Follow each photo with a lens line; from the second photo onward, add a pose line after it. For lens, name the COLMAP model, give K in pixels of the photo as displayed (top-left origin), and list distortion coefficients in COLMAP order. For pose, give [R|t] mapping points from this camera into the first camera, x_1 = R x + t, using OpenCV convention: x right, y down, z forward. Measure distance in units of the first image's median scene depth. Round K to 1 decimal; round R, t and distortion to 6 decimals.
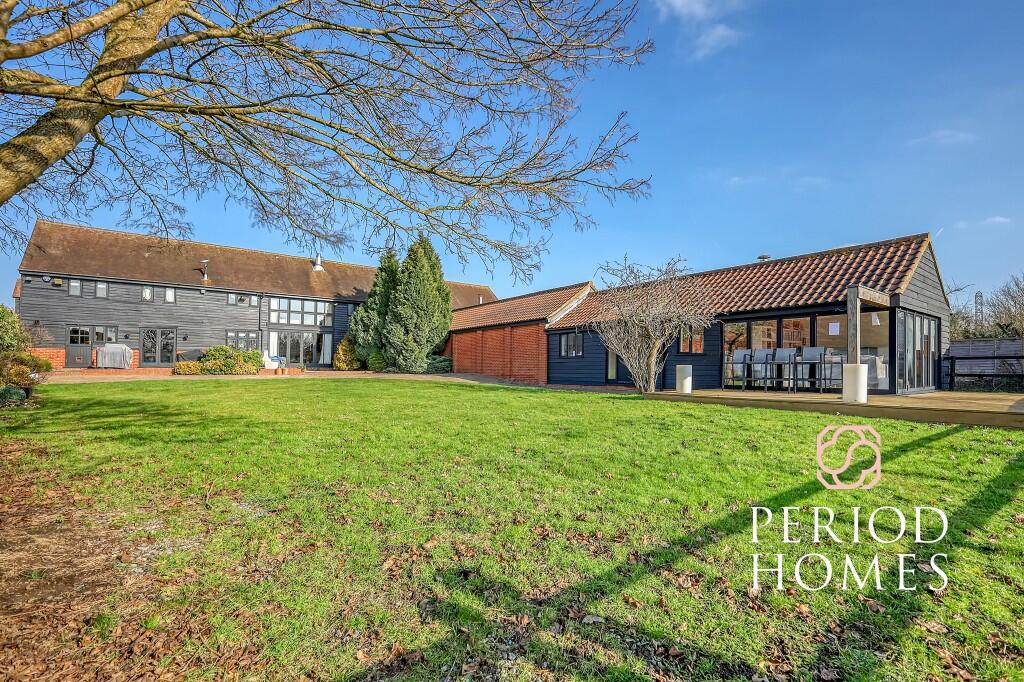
lens RADIAL K [[446.7, 0, 502.1], [0, 446.7, 367.2], [0, 0, 1]] dist [0.027037, -0.001060]
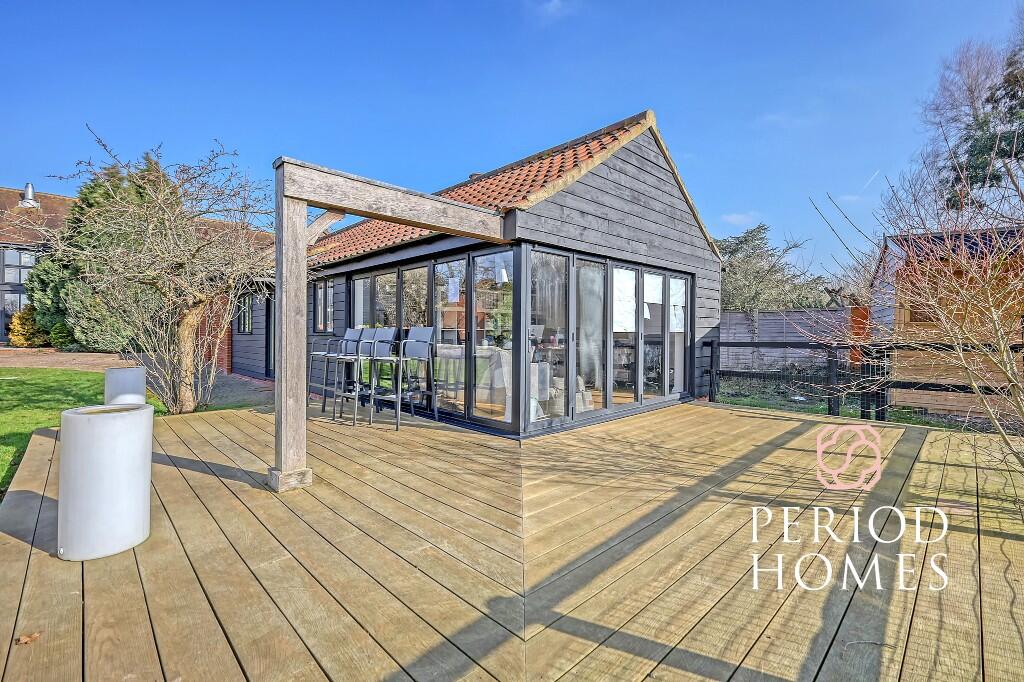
lens RADIAL K [[446.7, 0, 512.9], [0, 446.7, 336.6], [0, 0, 1]] dist [0.027037, -0.001060]
pose [[0.993522, -0.004095, 0.113565, 0.663377], [0.003055, 0.999952, 0.009324, -0.034608], [-0.113598, -0.008917, 0.993487, 0.459402]]
